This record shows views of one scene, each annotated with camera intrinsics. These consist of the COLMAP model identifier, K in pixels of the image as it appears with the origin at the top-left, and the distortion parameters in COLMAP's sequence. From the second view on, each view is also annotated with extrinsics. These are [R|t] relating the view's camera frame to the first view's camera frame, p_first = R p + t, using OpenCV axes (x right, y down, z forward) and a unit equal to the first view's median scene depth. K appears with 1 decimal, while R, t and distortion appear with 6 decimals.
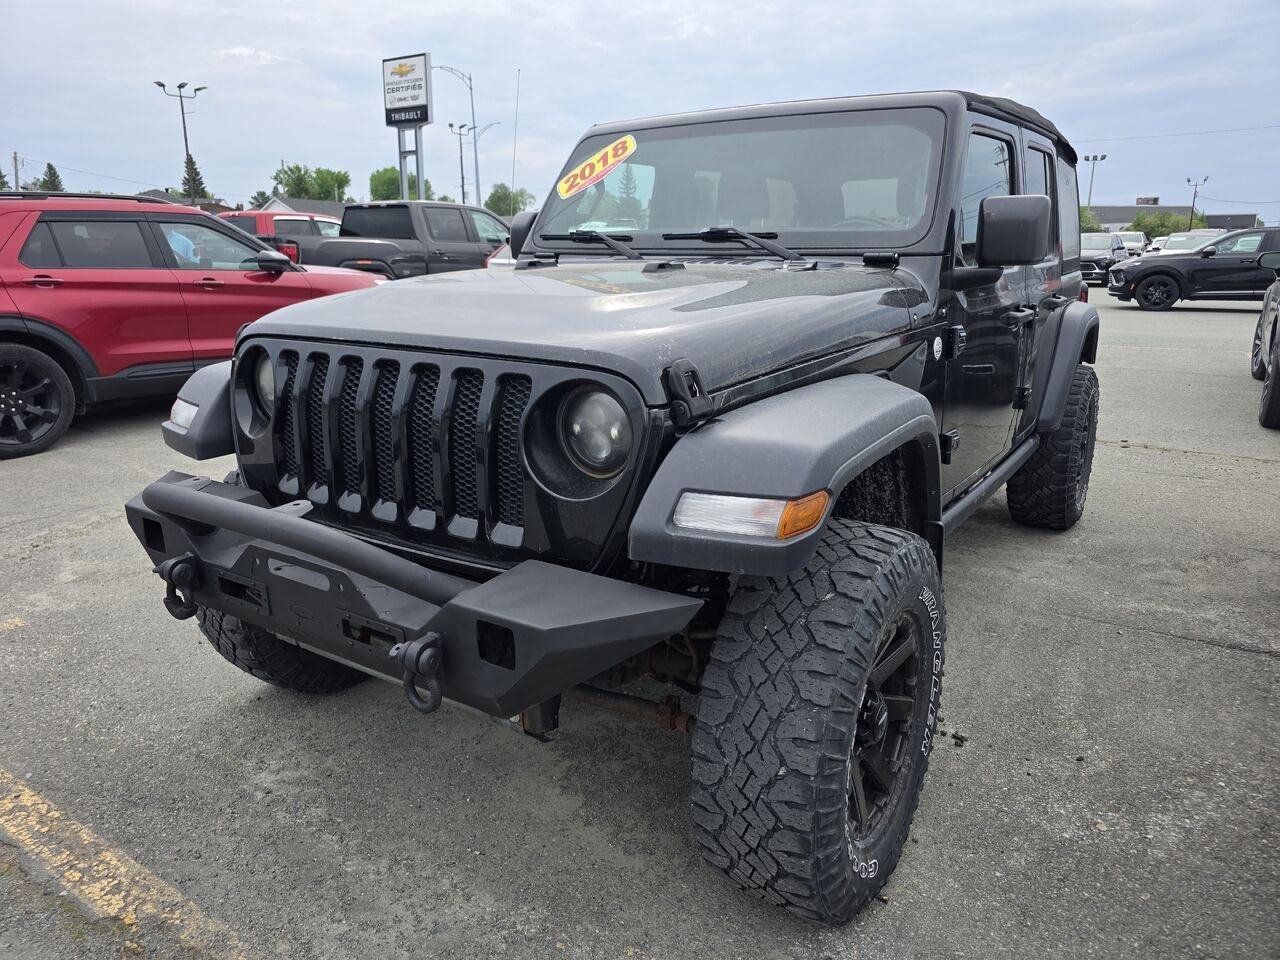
lens RADIAL K [[885.2, 0, 623.1], [0, 885.2, 458.8], [0, 0, 1]] dist [0.020891, -0.001097]
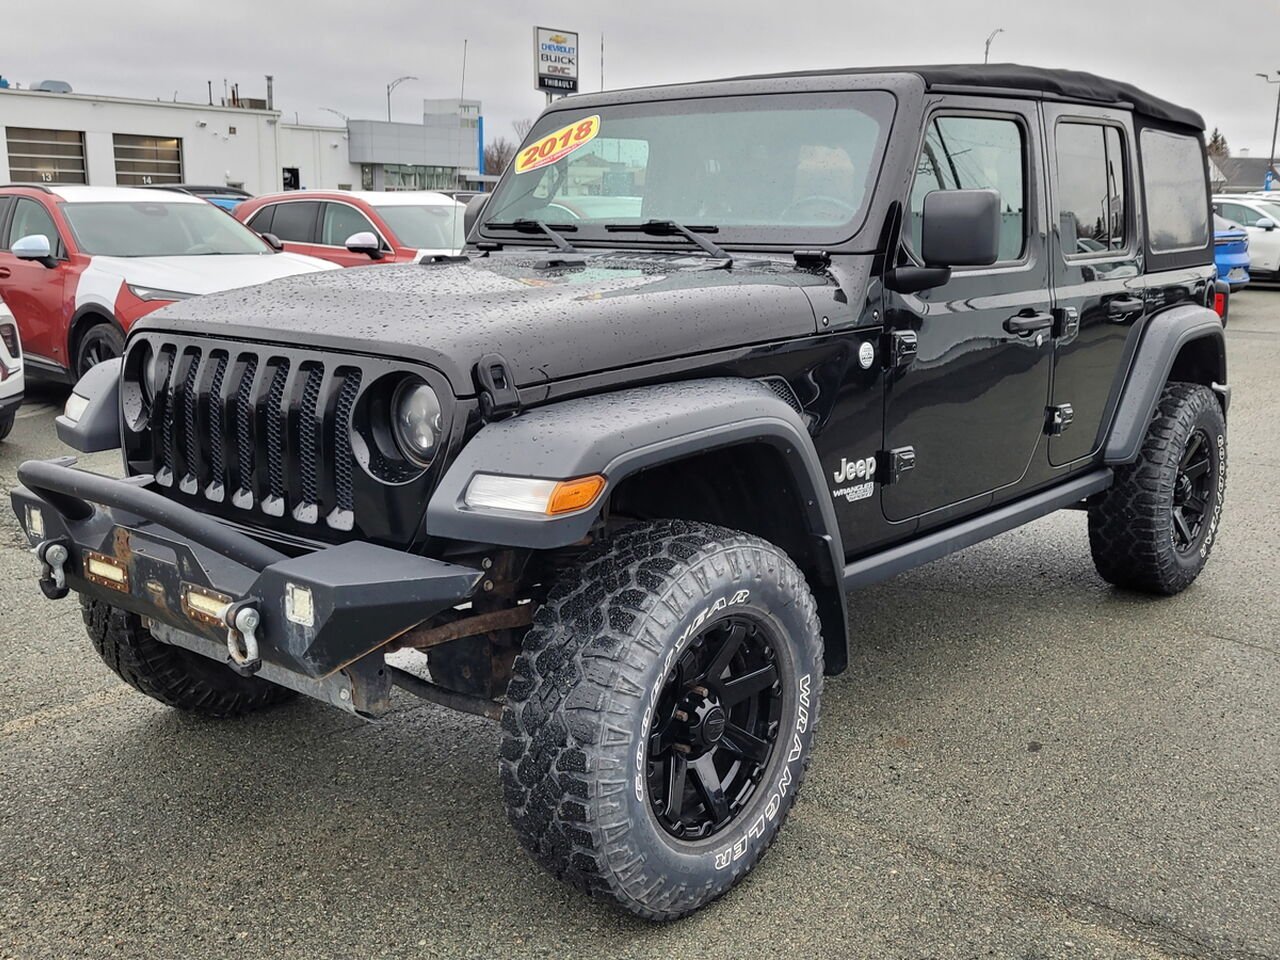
lens RADIAL K [[1309.3, 0, 635.9], [0, 1309.3, 478.5], [0, 0, 1]] dist [0.030214, -0.017045]
pose [[0.993386, 0.027160, -0.111562, 0.289060], [-0.031293, 0.998881, -0.035469, 0.060990], [0.110474, 0.038726, 0.993124, -0.380589]]
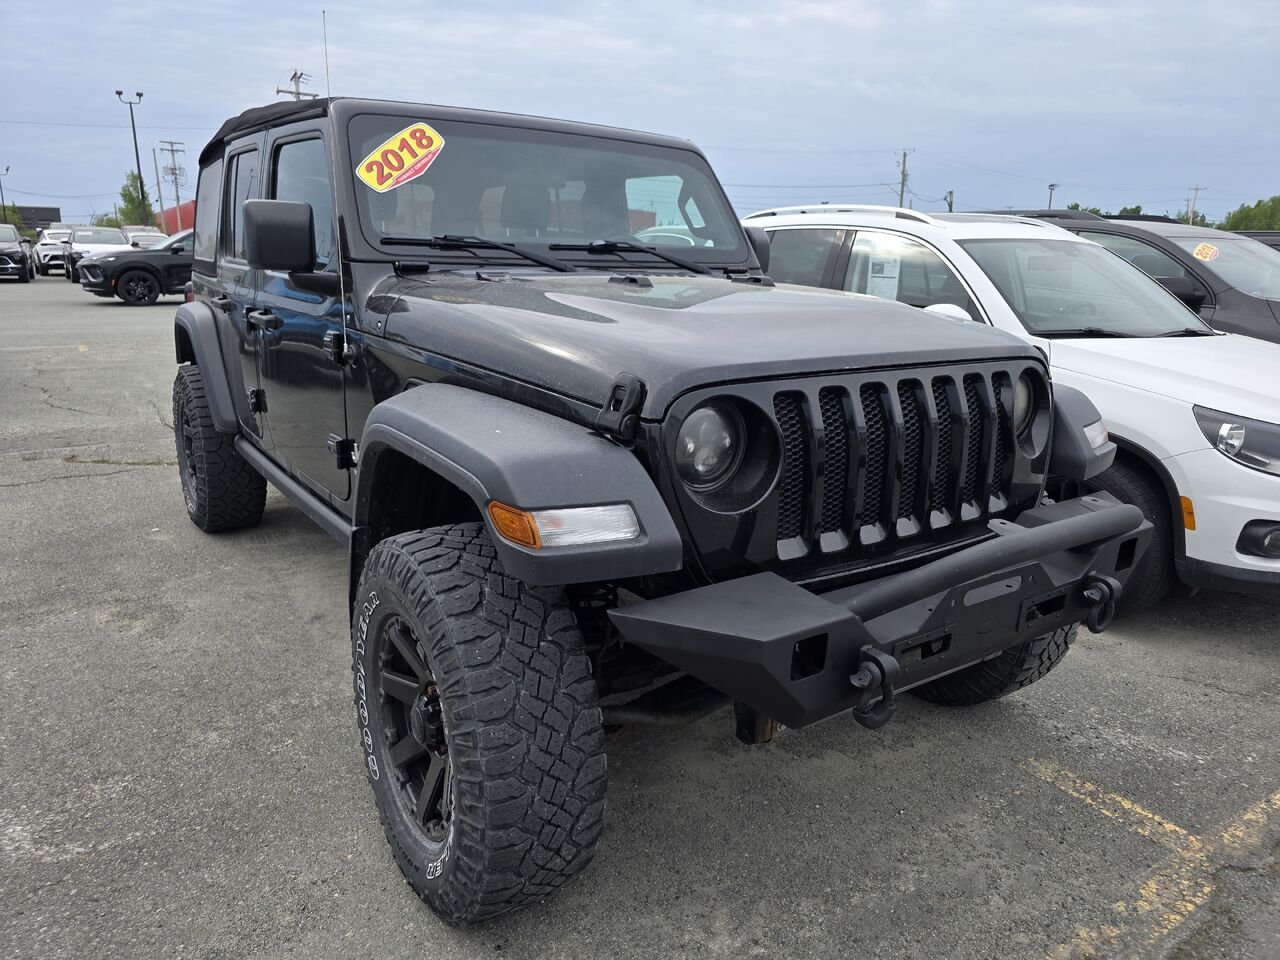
lens RADIAL K [[880.5, 0, 647.6], [0, 880.5, 468.4], [0, 0, 1]] dist [0.049496, -0.049877]
pose [[0.356485, -0.211272, 0.910100, -1.049166], [0.193669, 0.969650, 0.149236, -0.176394], [-0.914008, 0.123058, 0.386582, 0.707052]]
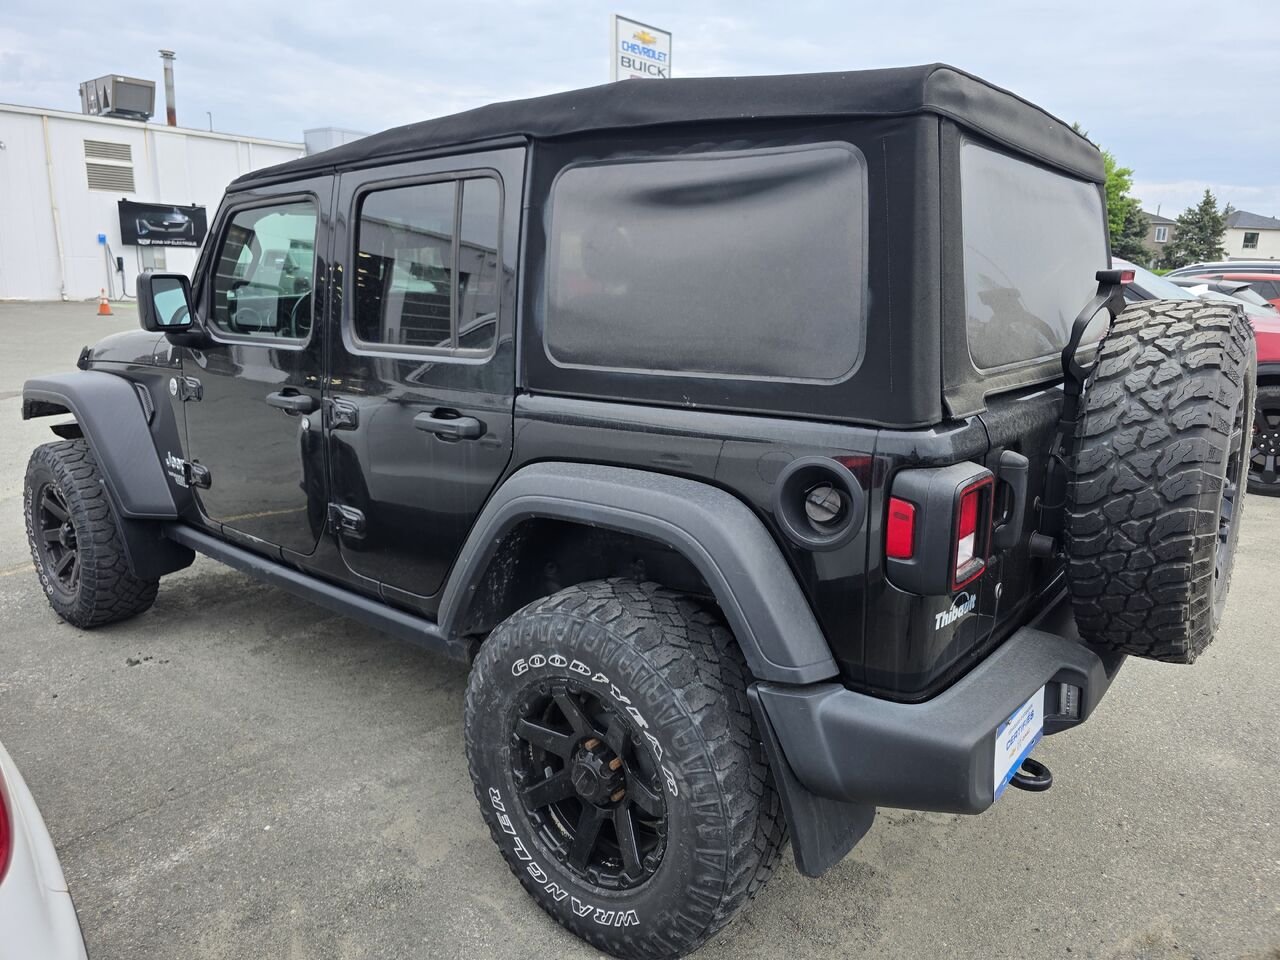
lens RADIAL K [[880.5, 0, 647.6], [0, 880.5, 468.4], [0, 0, 1]] dist [0.049496, -0.049877]
pose [[-0.092625, 0.213865, -0.972462, 1.696573], [-0.236532, 0.943977, 0.230130, -0.510494], [0.967199, 0.251334, -0.036850, 1.871484]]
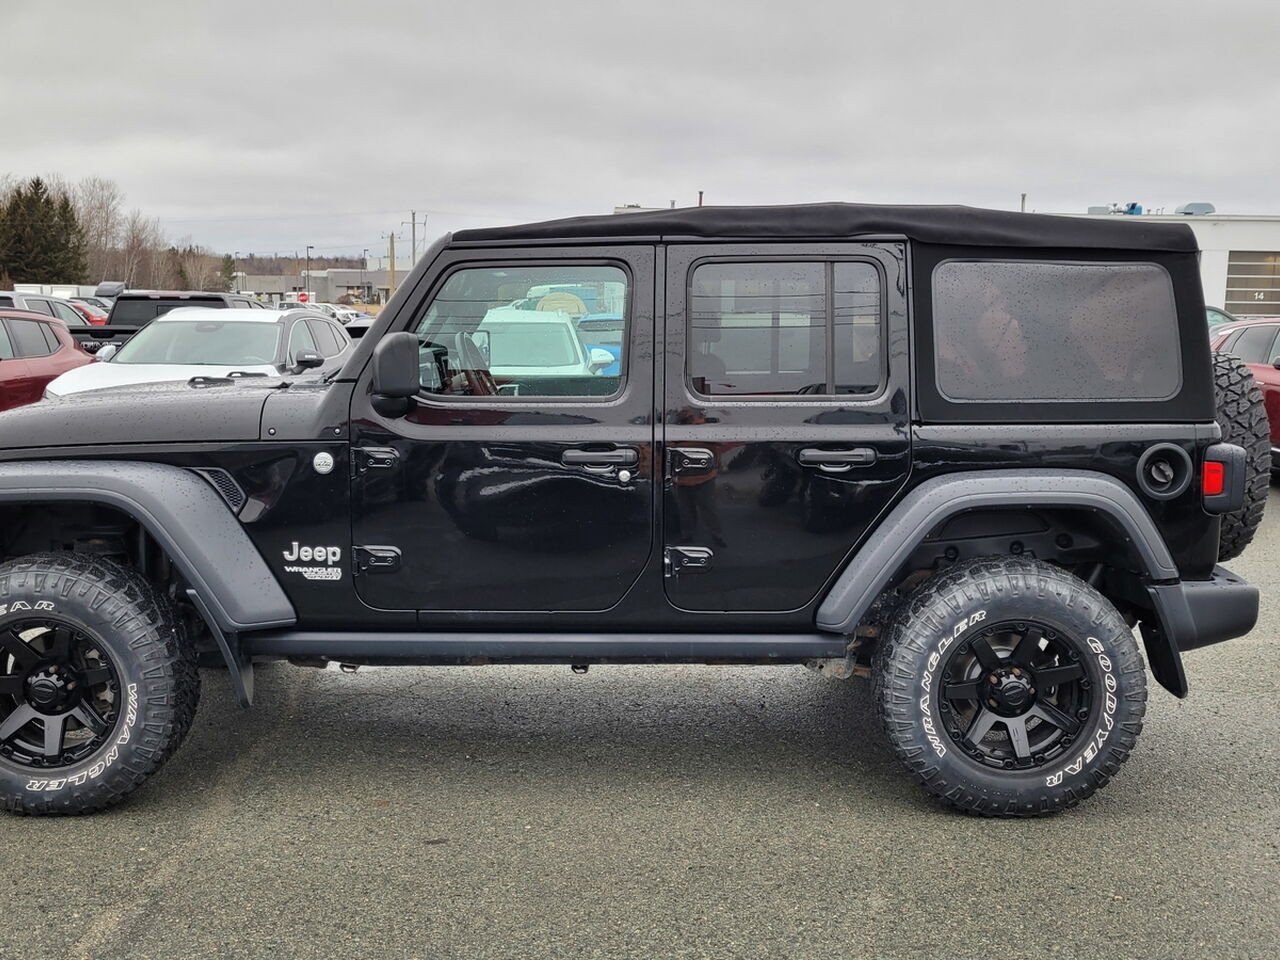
lens RADIAL K [[1309.3, 0, 635.9], [0, 1309.3, 478.5], [0, 0, 1]] dist [0.030214, -0.017045]
pose [[0.551188, 0.106586, -0.827545, 2.076132], [-0.204640, 0.978784, -0.010236, -0.179650], [0.808897, 0.174991, 0.561305, 0.414559]]
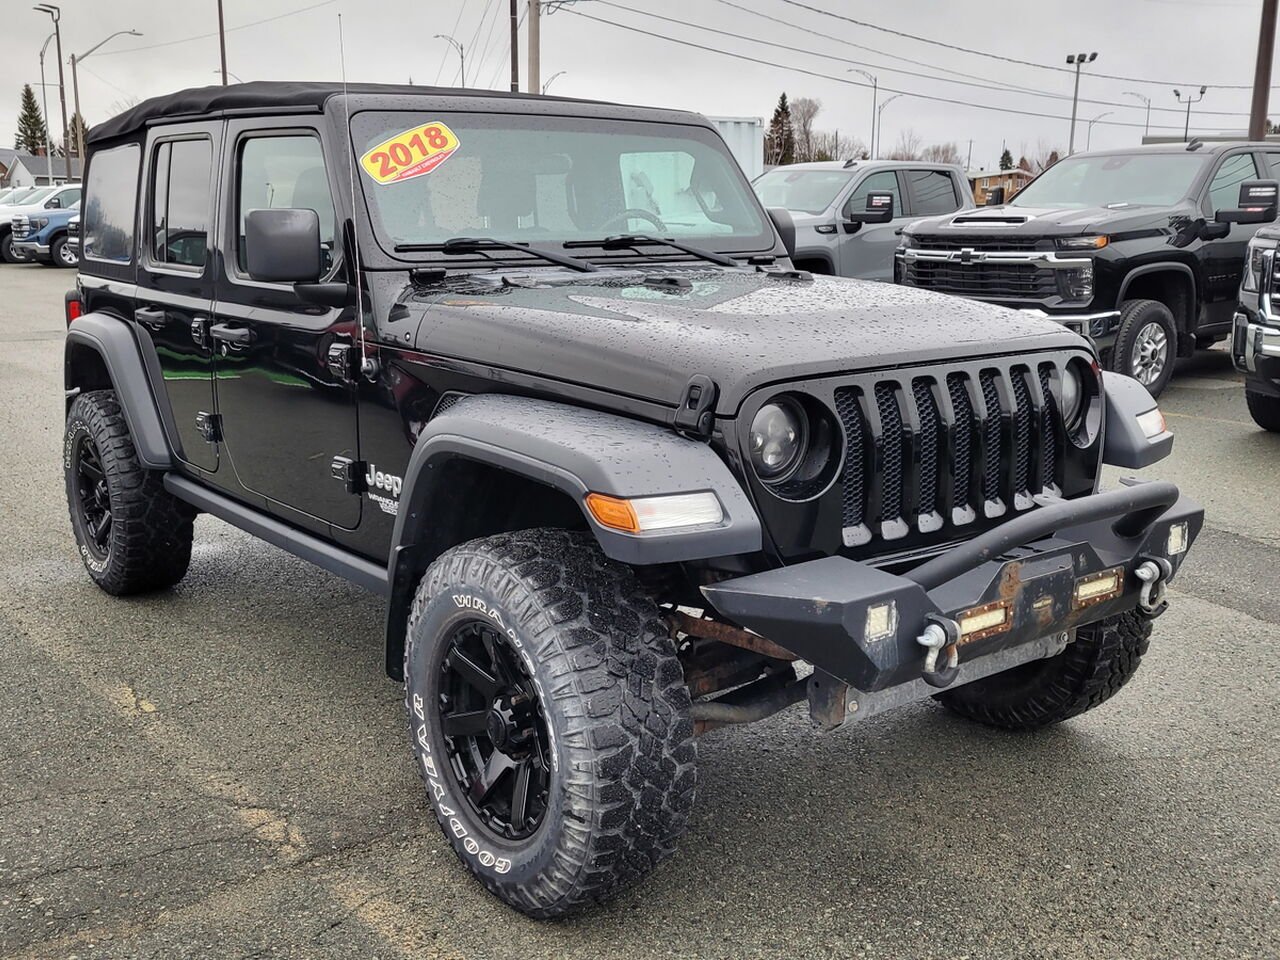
lens RADIAL K [[1320.7, 0, 640.0], [0, 1320.7, 480.0], [0, 0, 1]] dist [0.032137, 0.017151]
pose [[0.311676, -0.190881, 0.930818, -1.495598], [0.227080, 0.966192, 0.122100, -0.211388], [-0.922655, 0.173314, 0.344484, 0.654065]]
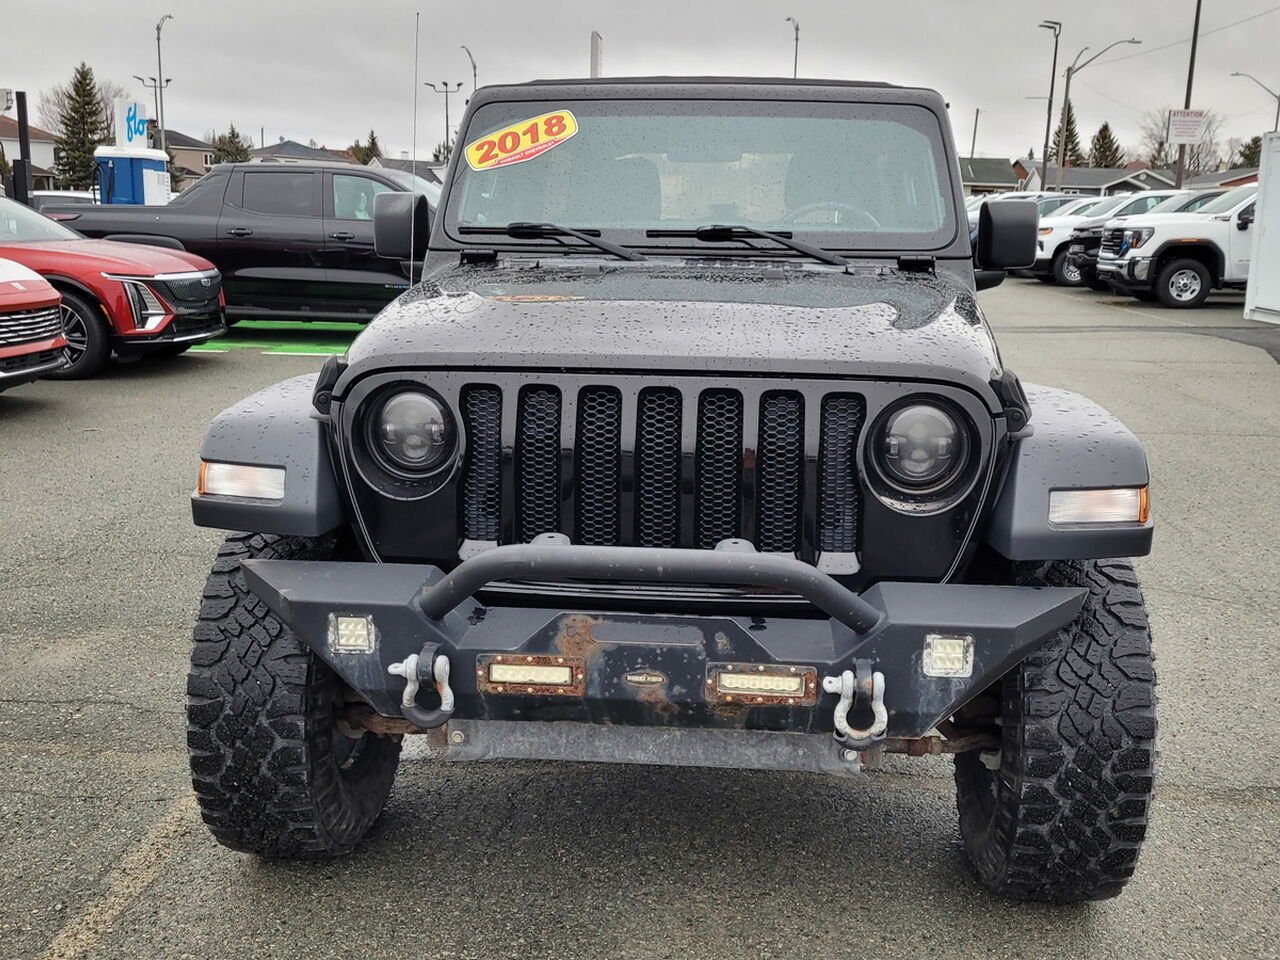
lens RADIAL K [[1320.7, 0, 640.0], [0, 1320.7, 480.0], [0, 0, 1]] dist [0.032137, 0.017151]
pose [[0.874475, -0.083984, 0.477744, -0.727101], [0.101021, 0.994834, -0.010025, -0.006253], [-0.474434, 0.057029, 0.878442, -0.110611]]
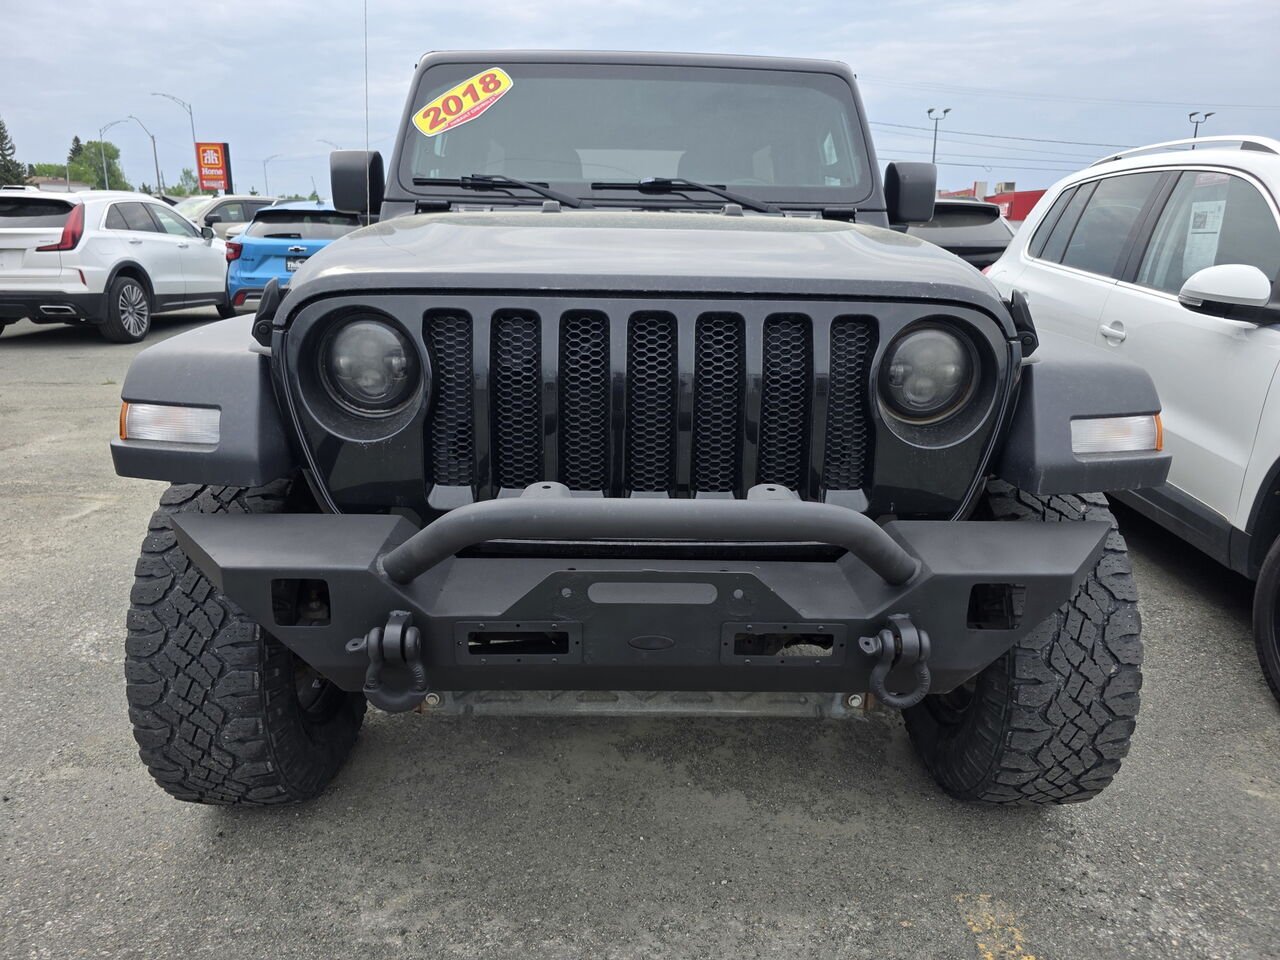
lens RADIAL K [[886.1, 0, 641.7], [0, 886.1, 473.9], [0, 0, 1]] dist [0.023571, -0.005350]
pose [[0.813789, -0.135171, 0.565223, -0.583559], [0.117935, 0.990749, 0.067134, -0.017155], [-0.569069, 0.012027, 0.822202, 0.285899]]
